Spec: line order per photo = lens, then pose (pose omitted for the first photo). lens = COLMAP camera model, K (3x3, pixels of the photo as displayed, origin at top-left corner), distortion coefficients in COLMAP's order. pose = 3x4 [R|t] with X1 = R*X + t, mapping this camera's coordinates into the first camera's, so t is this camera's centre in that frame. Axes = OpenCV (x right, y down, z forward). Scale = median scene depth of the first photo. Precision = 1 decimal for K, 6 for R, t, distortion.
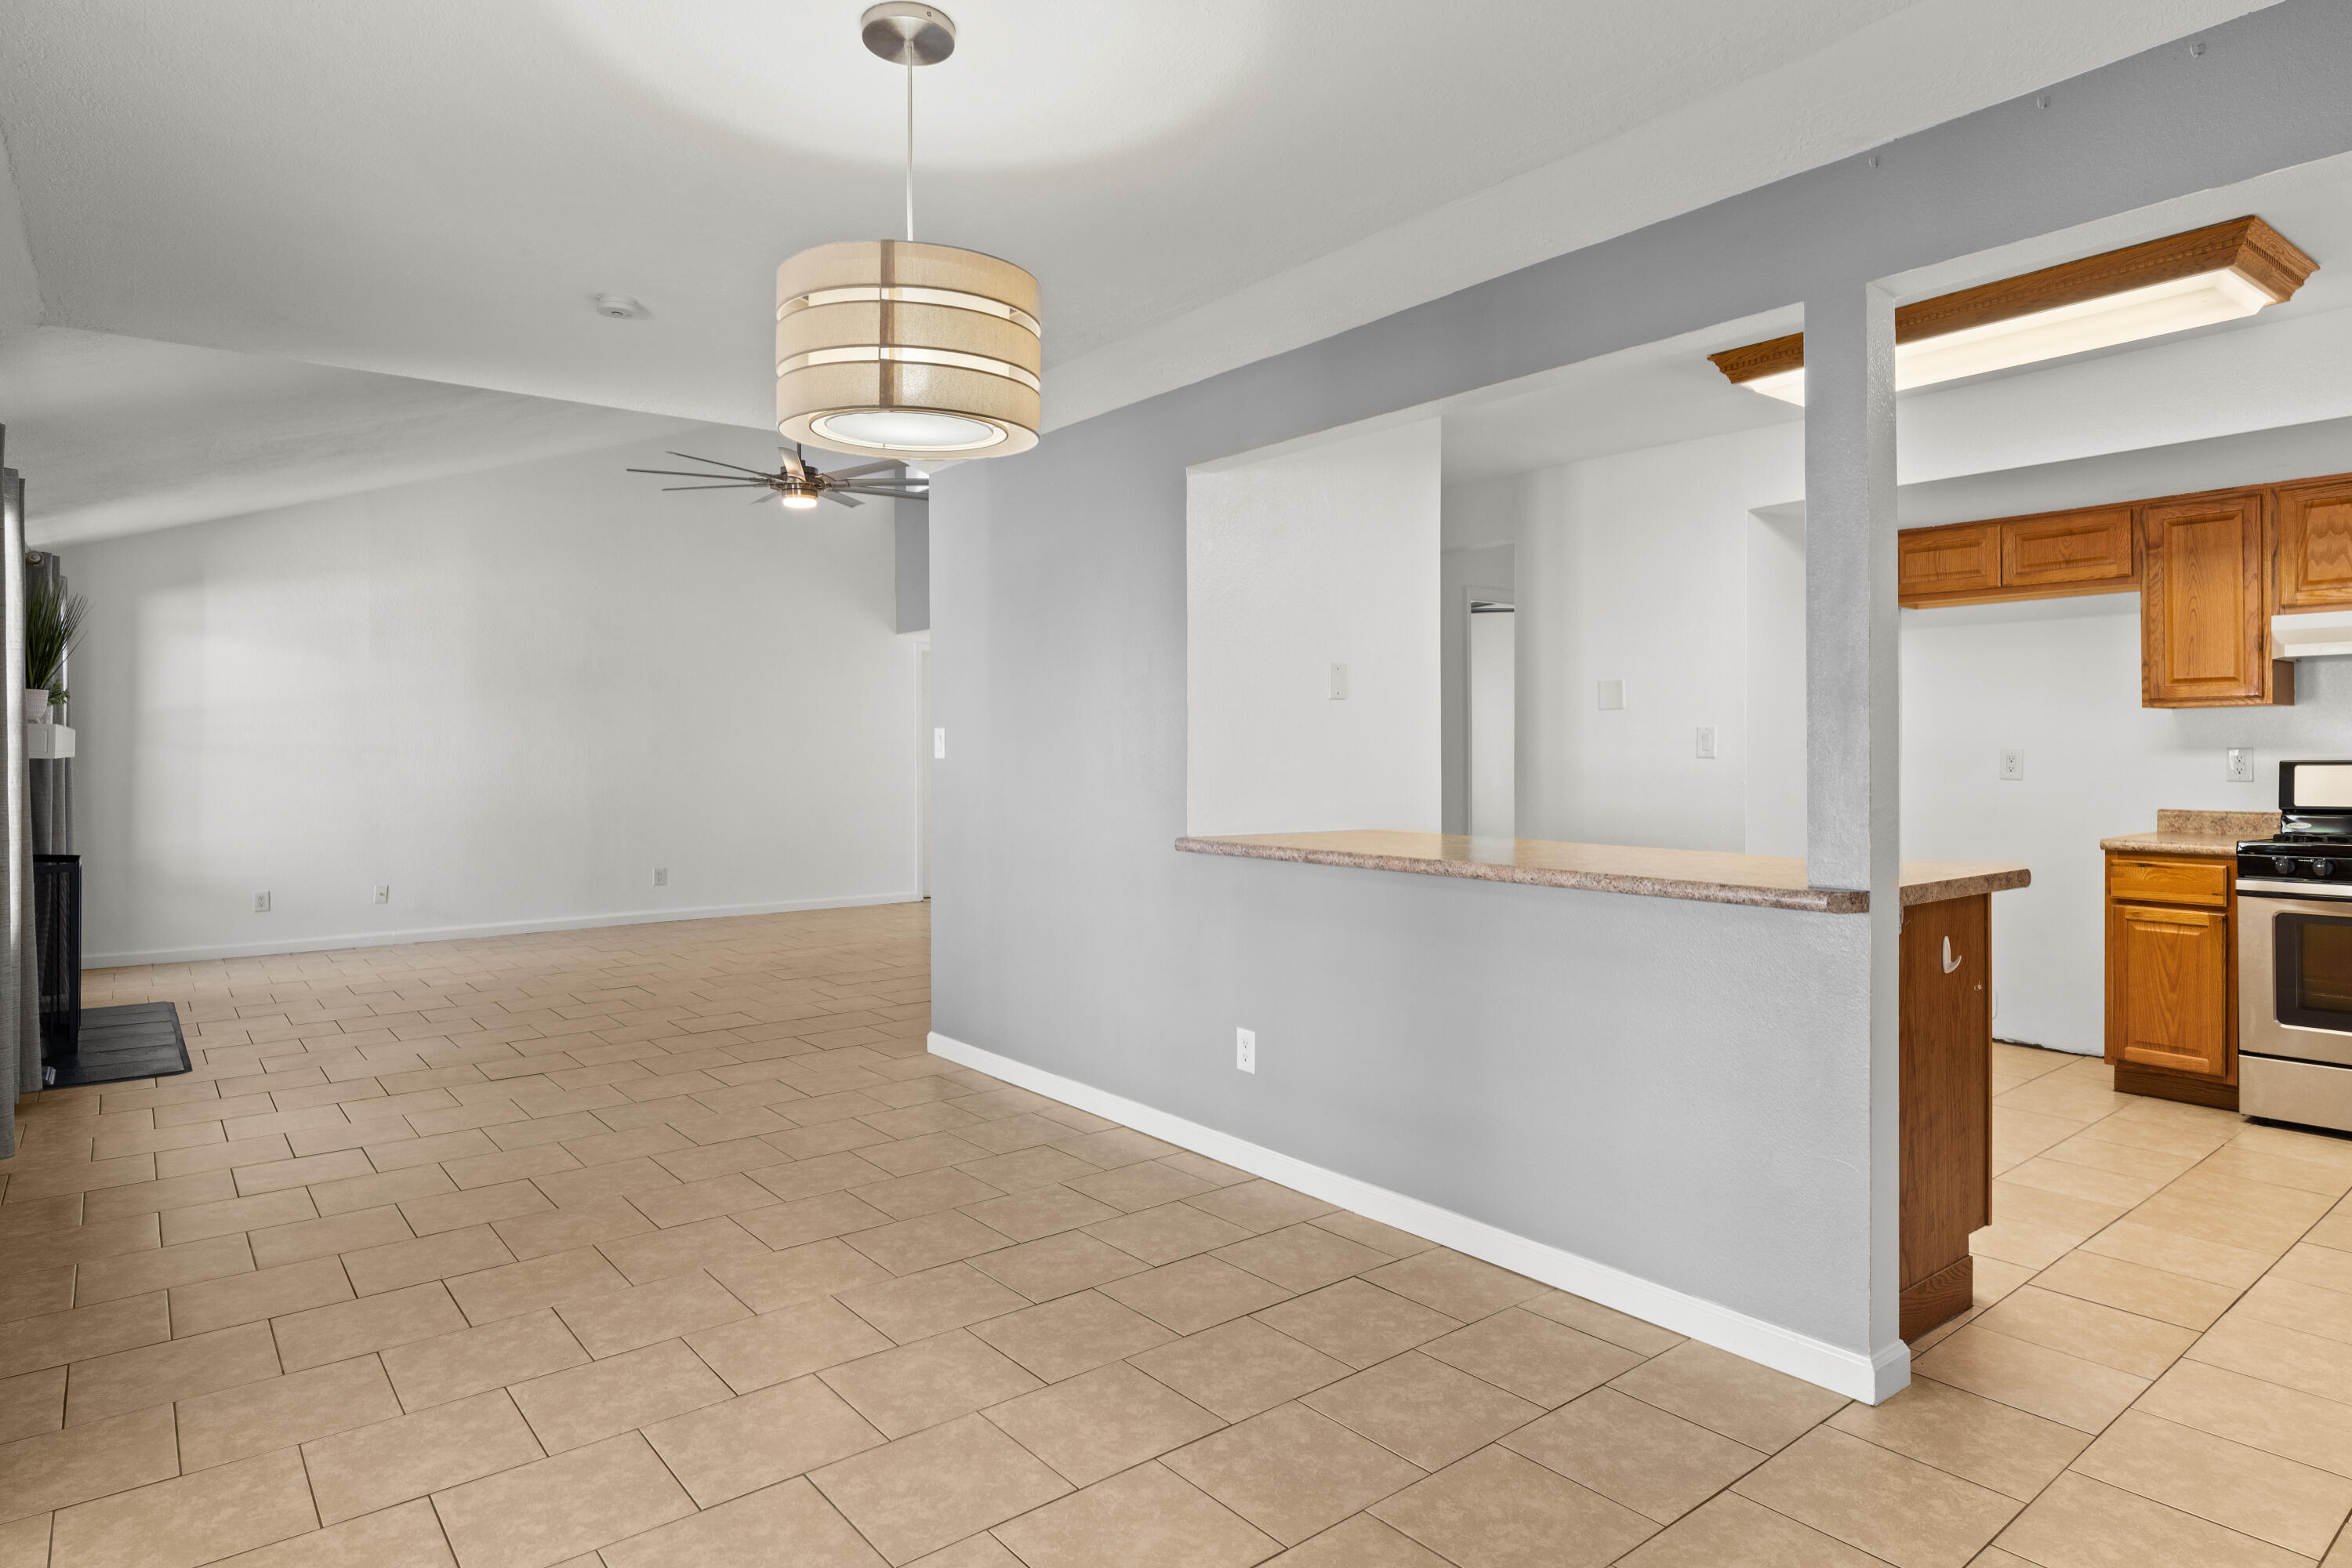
lens RADIAL K [[1318.9, 0, 1175.1], [0, 1318.9, 750.3], [0, 0, 1]] dist [0.000310, -0.002911]
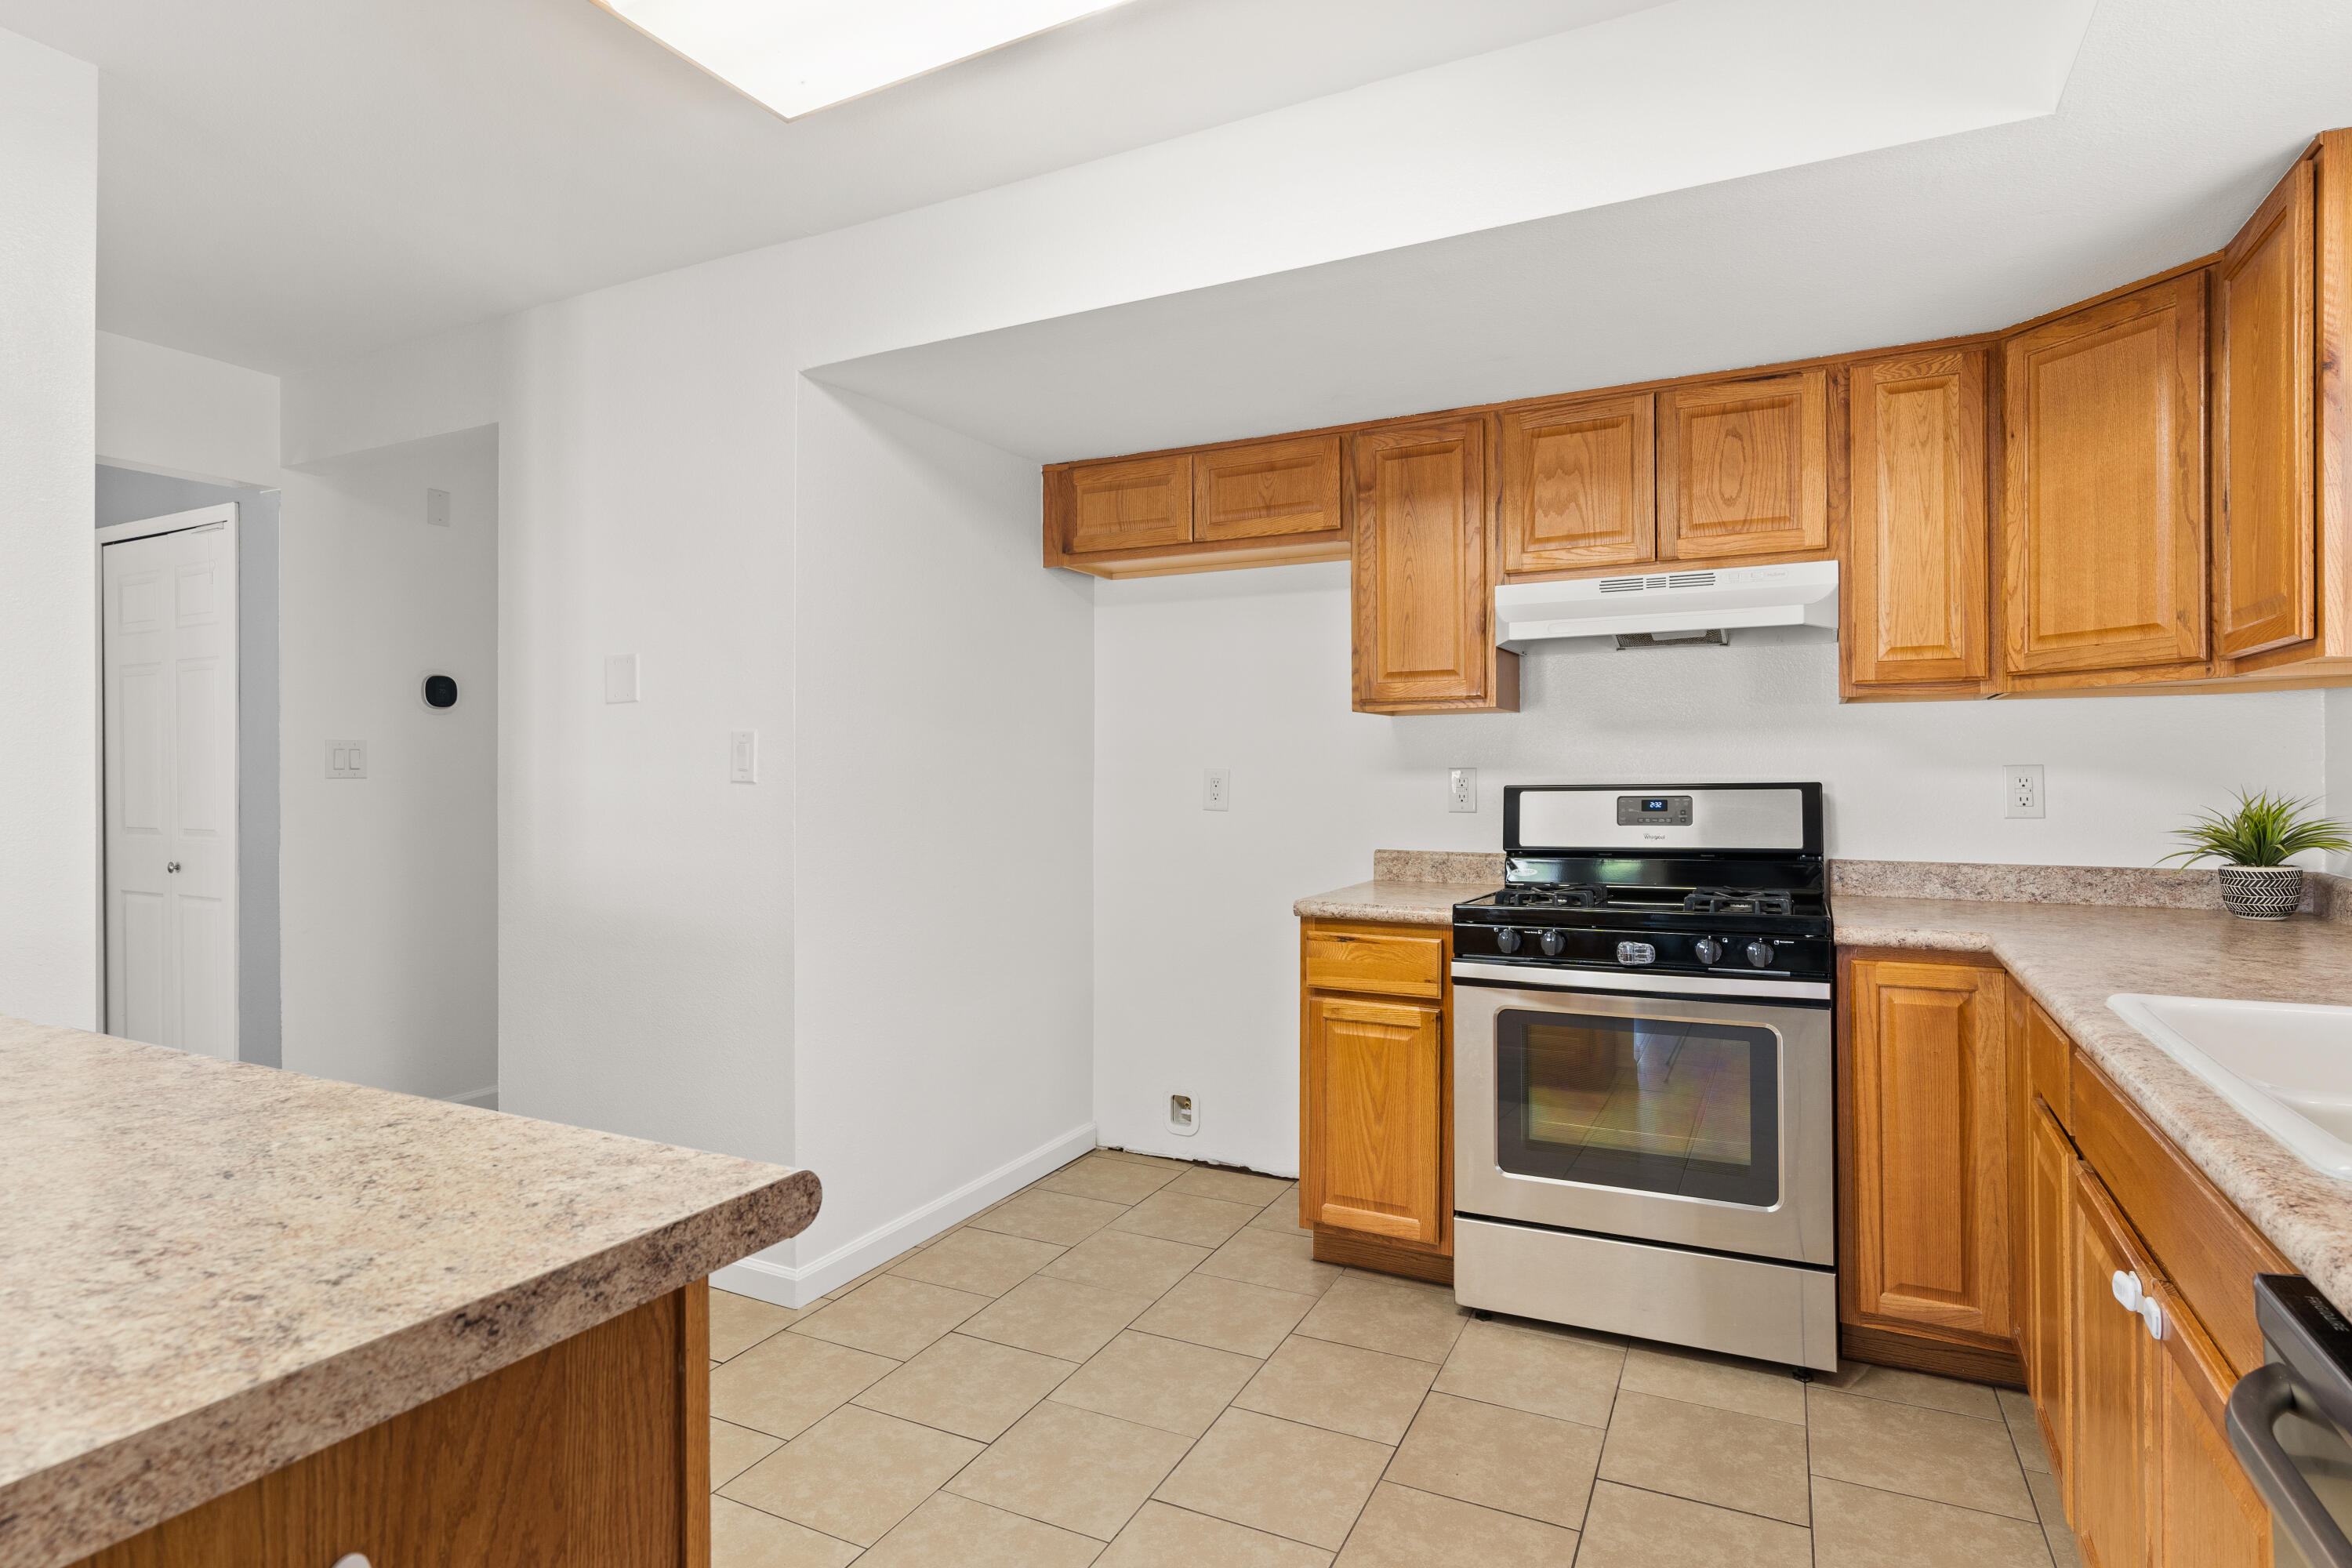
lens RADIAL K [[1235.3, 0, 1169.2], [0, 1235.3, 773.2], [0, 0, 1]] dist [-0.018394, 0.000566]
pose [[0.909451, 0.000911, 0.415810, 0.384611], [-0.001795, 0.999997, 0.001736, 0.000058], [-0.415807, -0.002325, 0.909450, 0.454340]]
